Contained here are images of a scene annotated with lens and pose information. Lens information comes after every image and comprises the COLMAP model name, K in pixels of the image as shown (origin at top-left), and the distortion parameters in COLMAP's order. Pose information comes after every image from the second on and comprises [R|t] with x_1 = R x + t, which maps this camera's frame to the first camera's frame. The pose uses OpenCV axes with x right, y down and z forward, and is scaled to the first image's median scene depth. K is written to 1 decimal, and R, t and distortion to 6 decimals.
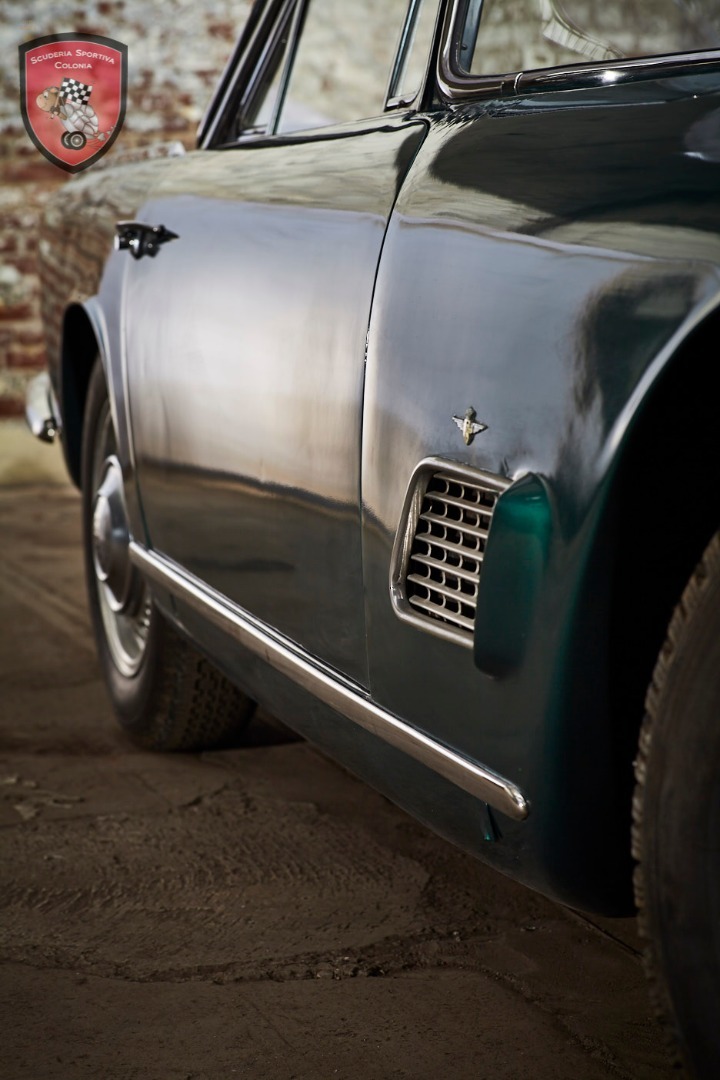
lens RADIAL K [[2792.9, 0, 354.3], [0, 2792.9, 538.8], [0, 0, 1]] dist [0.061244, 0.000000]
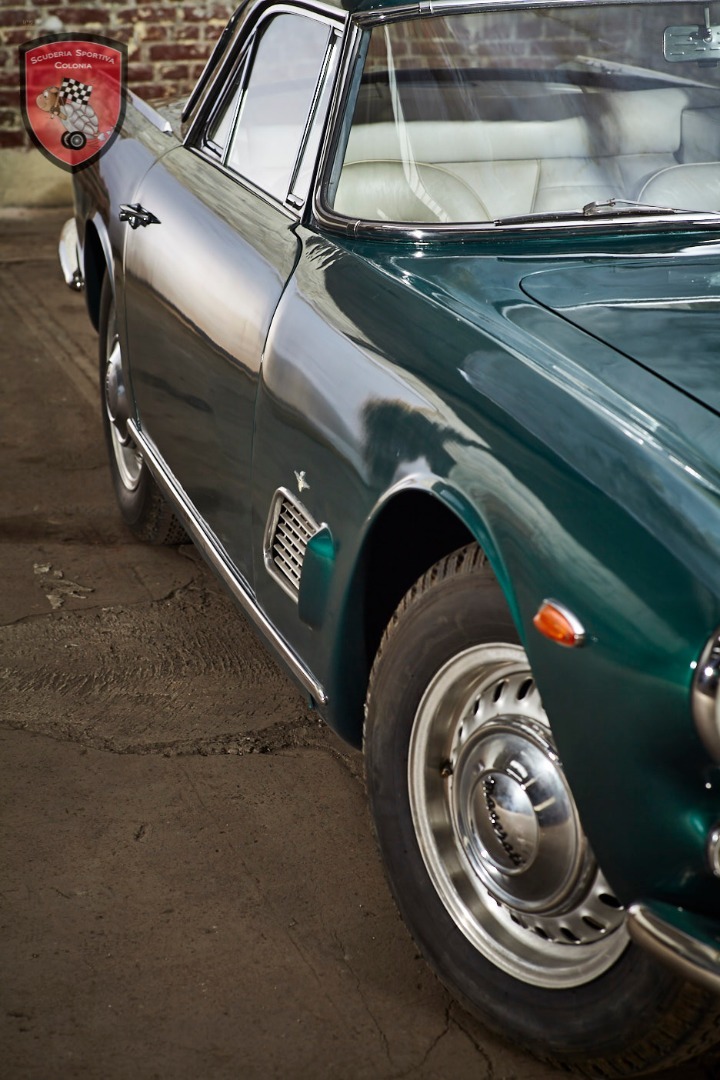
lens RADIAL K [[2792.9, 0, 363.7], [0, 2792.9, 540.1], [0, 0, 1]] dist [0.061244, 0.000000]
pose [[0.999500, 0.029318, -0.011831, 0.074472], [-0.027017, 0.986425, 0.161976, -0.211825], [0.016419, -0.161576, 0.986724, -0.535835]]
